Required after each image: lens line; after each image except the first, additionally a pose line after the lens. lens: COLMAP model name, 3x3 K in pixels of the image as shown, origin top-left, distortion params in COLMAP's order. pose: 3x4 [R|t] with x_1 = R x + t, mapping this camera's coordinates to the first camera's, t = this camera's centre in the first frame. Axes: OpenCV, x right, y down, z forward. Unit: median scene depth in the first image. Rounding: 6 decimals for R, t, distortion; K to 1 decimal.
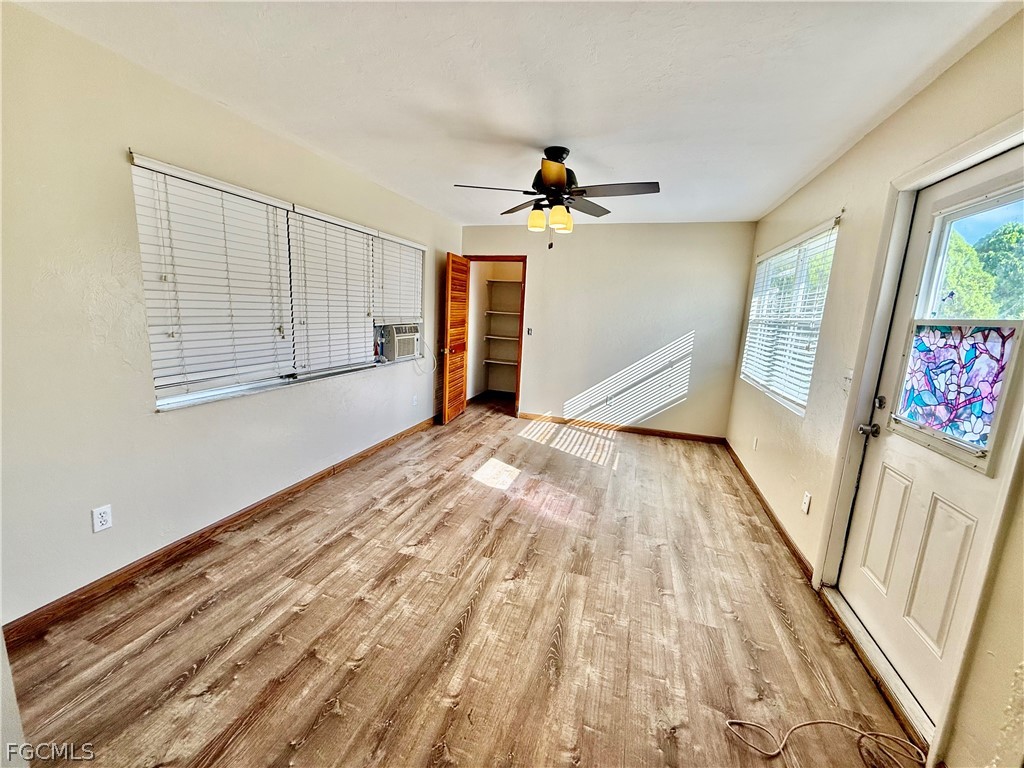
lens RADIAL K [[407.5, 0, 508.8], [0, 407.5, 382.7], [0, 0, 1]] dist [-0.002592, 0.001070]
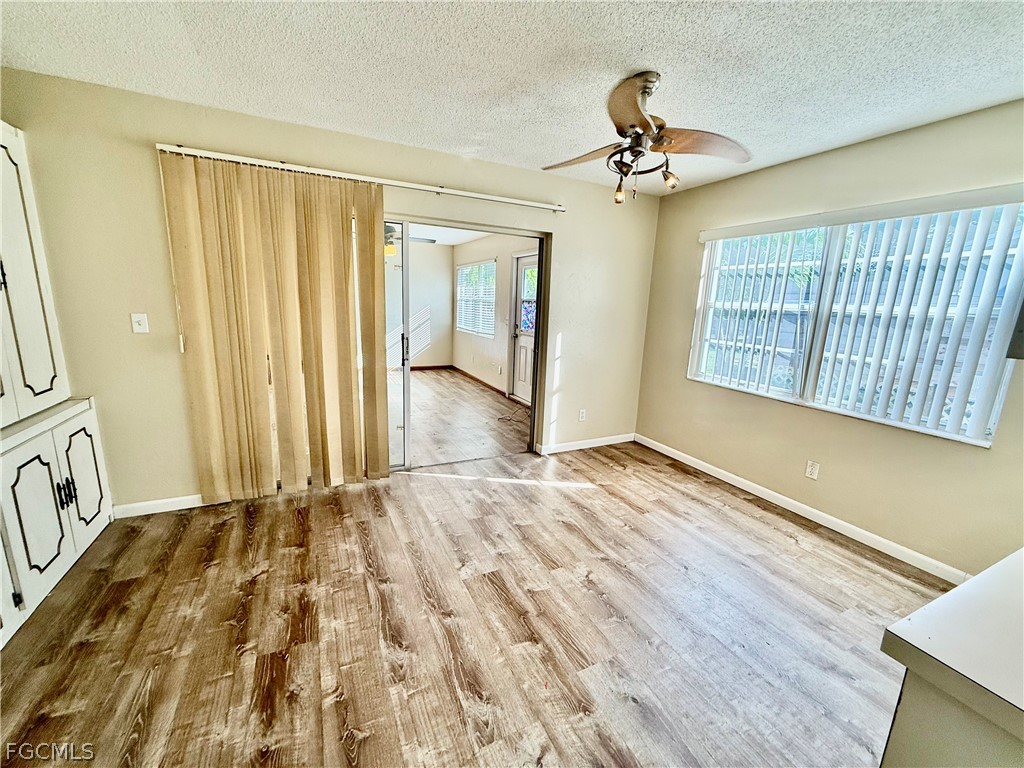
lens RADIAL K [[407.5, 0, 510.2], [0, 407.5, 383.2], [0, 0, 1]] dist [-0.002592, 0.001070]
pose [[0.719350, -0.155345, 0.677055, -0.814822], [0.118236, 0.987833, 0.101028, 0.100825], [-0.684511, 0.007378, 0.728965, -0.771368]]
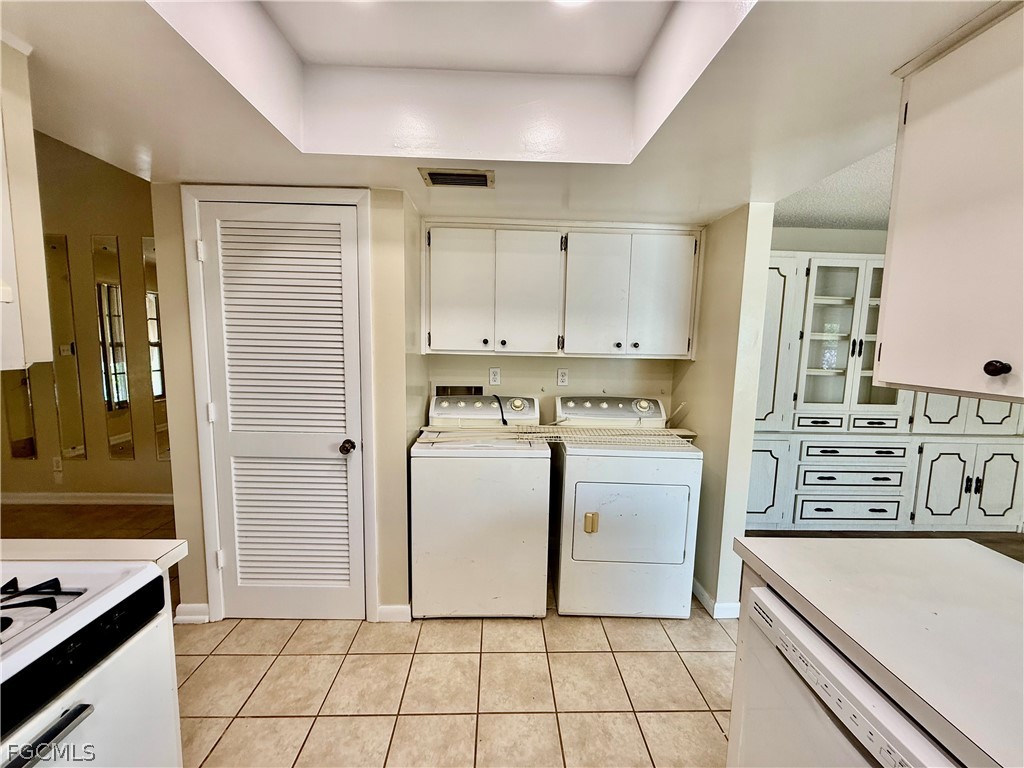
lens RADIAL K [[407.5, 0, 508.9], [0, 407.5, 383.9], [0, 0, 1]] dist [-0.002592, 0.001070]
pose [[0.336657, 0.062837, -0.939528, -0.349103], [-0.170079, 0.985418, 0.004963, 0.199630], [0.926140, 0.158123, 0.342435, -1.299631]]
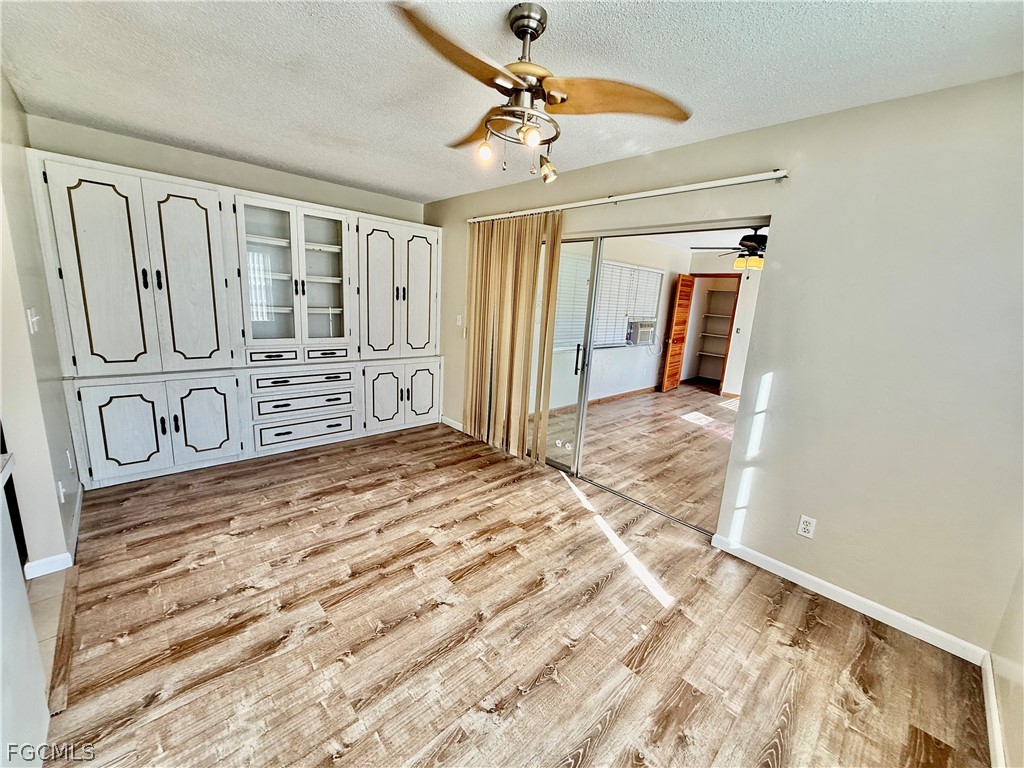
lens RADIAL K [[407.5, 0, 511.7], [0, 407.5, 384.1], [0, 0, 1]] dist [-0.002592, 0.001070]
pose [[0.878041, 0.106164, -0.466662, 0.072194], [-0.103025, 0.994154, 0.032322, 0.137916], [0.467365, 0.019698, 0.883845, -0.877567]]
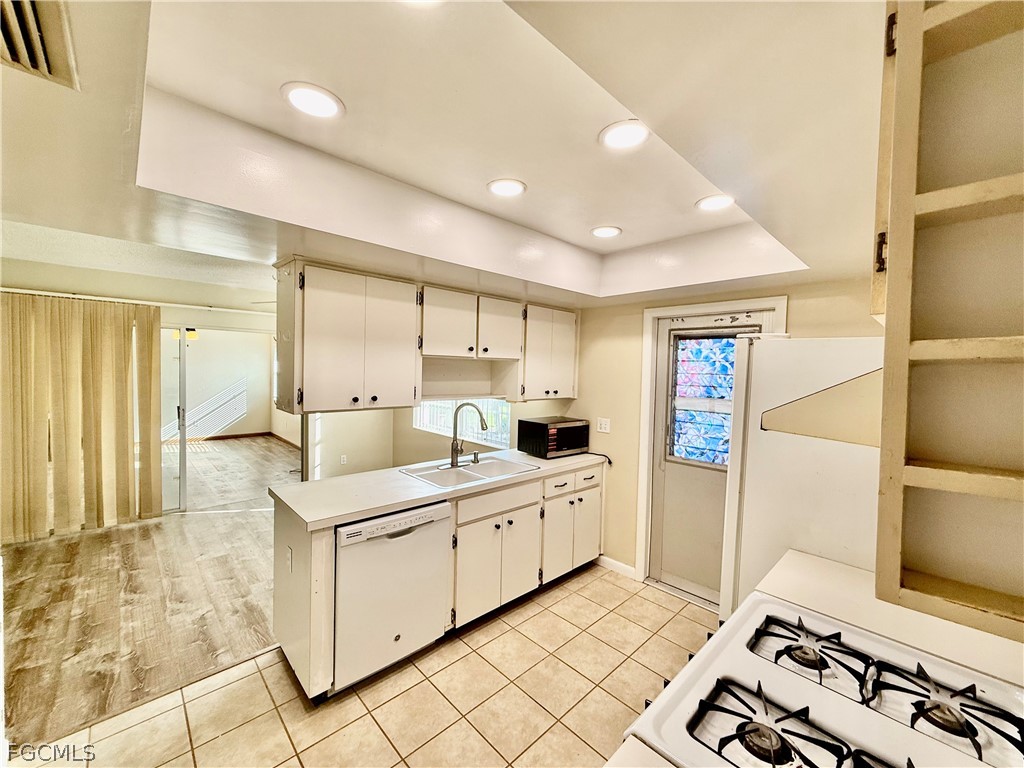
lens RADIAL K [[407.5, 0, 510.2], [0, 407.5, 382.5], [0, 0, 1]] dist [-0.002592, 0.001070]
pose [[0.473171, -0.064596, 0.878599, -0.982060], [0.154011, 0.988015, -0.010303, 0.158565], [-0.867404, 0.140189, 0.477449, -1.512301]]
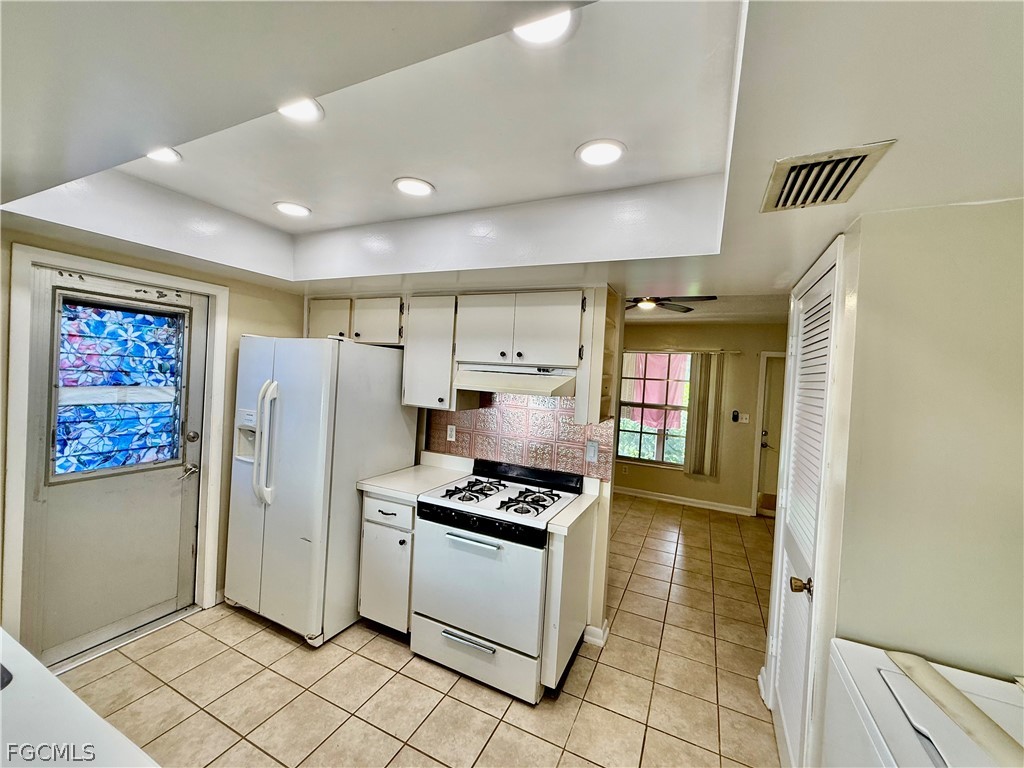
lens RADIAL K [[407.5, 0, 509.5], [0, 407.5, 382.2], [0, 0, 1]] dist [-0.002592, 0.001070]
pose [[-0.986557, -0.102893, 0.126958, -0.735567], [-0.076473, 0.977261, 0.197770, 0.045746], [-0.144420, 0.185403, -0.971992, -0.831963]]
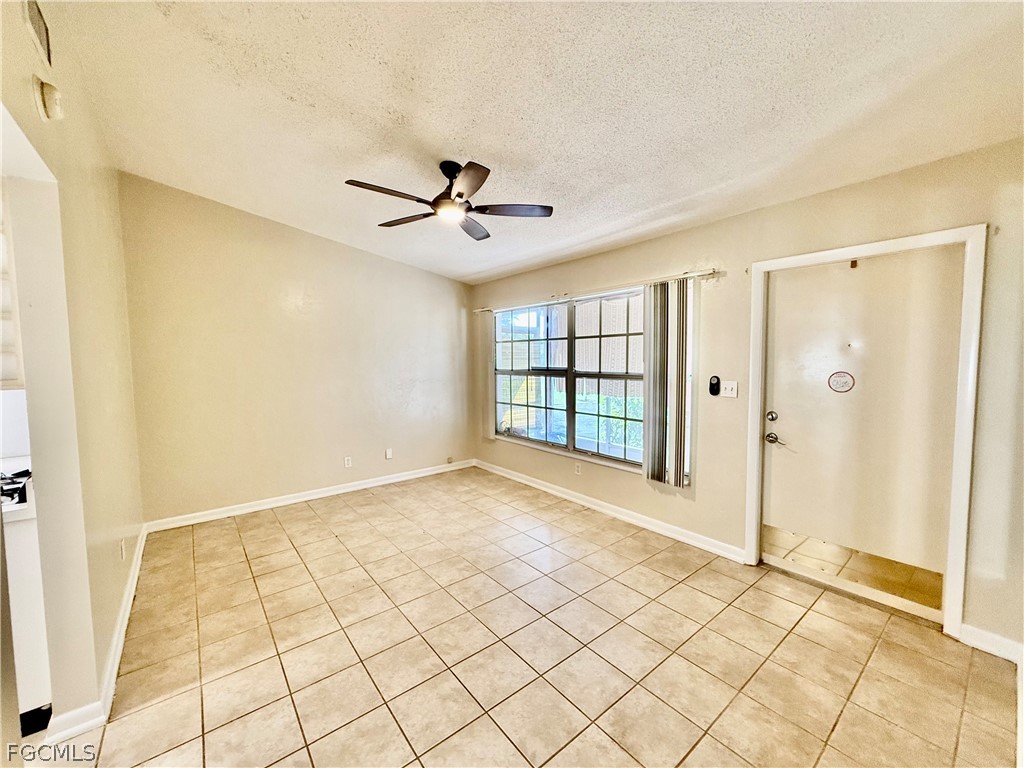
lens RADIAL K [[407.5, 0, 510.9], [0, 407.5, 382.3], [0, 0, 1]] dist [-0.002592, 0.001070]
pose [[-0.834093, -0.069762, 0.547194, -1.603150], [0.069033, 0.970971, 0.229017, 0.188386], [-0.547287, 0.228796, -0.805065, -1.565315]]
